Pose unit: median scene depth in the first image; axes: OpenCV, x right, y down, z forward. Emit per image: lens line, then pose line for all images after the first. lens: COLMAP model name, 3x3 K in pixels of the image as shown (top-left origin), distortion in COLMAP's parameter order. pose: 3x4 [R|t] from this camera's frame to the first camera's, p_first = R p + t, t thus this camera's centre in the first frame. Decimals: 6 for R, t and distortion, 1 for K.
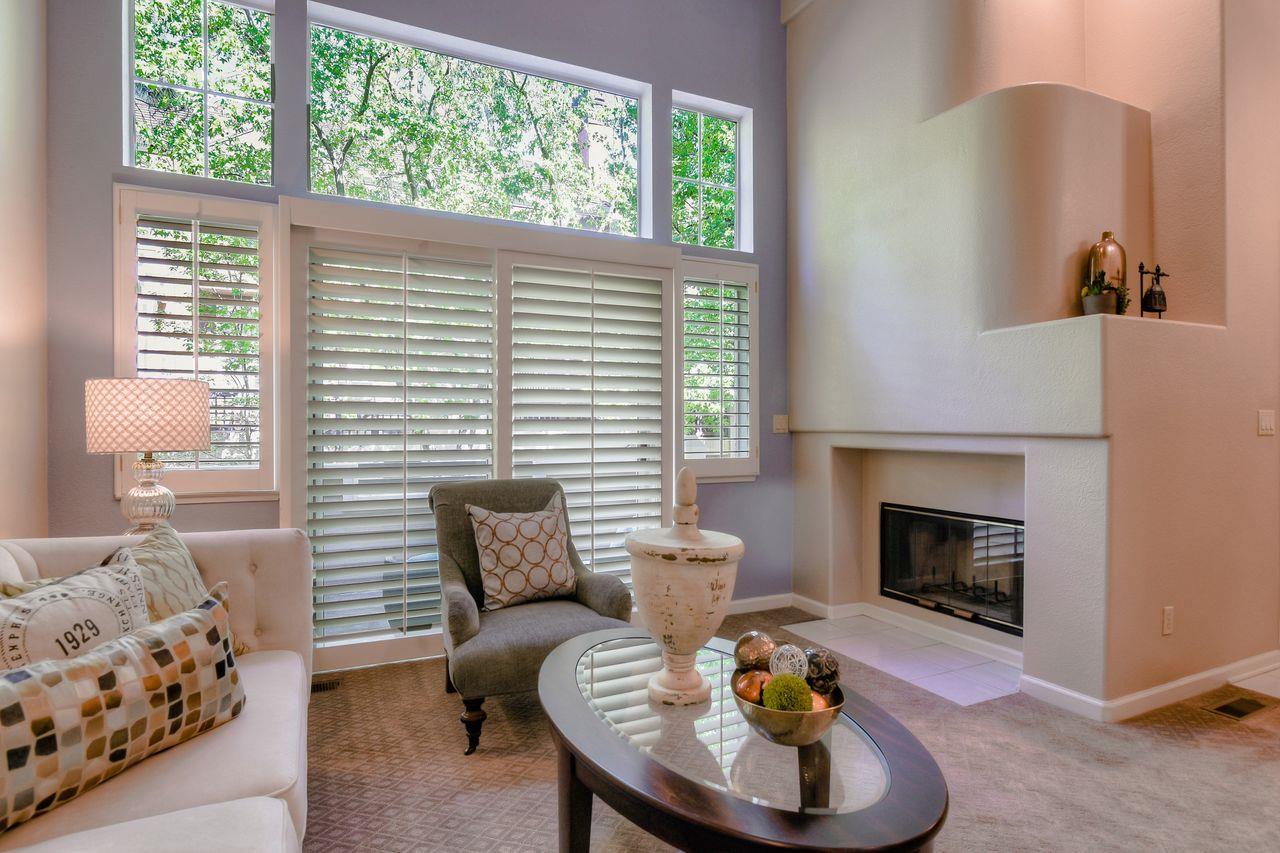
lens RADIAL K [[668.4, 0, 638.6], [0, 668.4, 432.9], [0, 0, 1]] dist [0.003764, 0.001144]
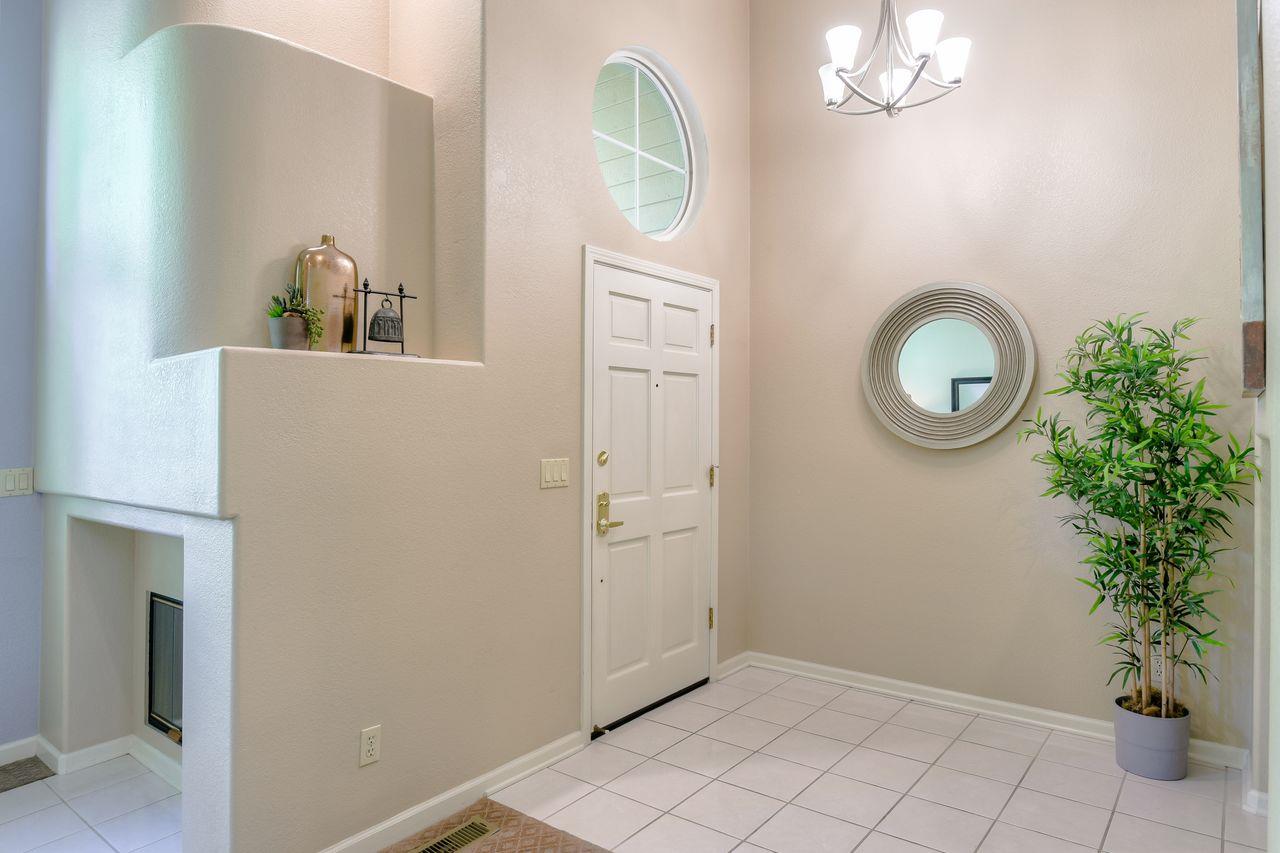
lens RADIAL K [[779.0, 0, 642.1], [0, 779.0, 421.9], [0, 0, 1]] dist [-0.006030, 0.000760]
pose [[0.894540, -0.006622, 0.446938, 0.611726], [0.019560, 0.999512, -0.024340, -0.057184], [-0.446559, 0.030515, 0.894234, 0.047716]]
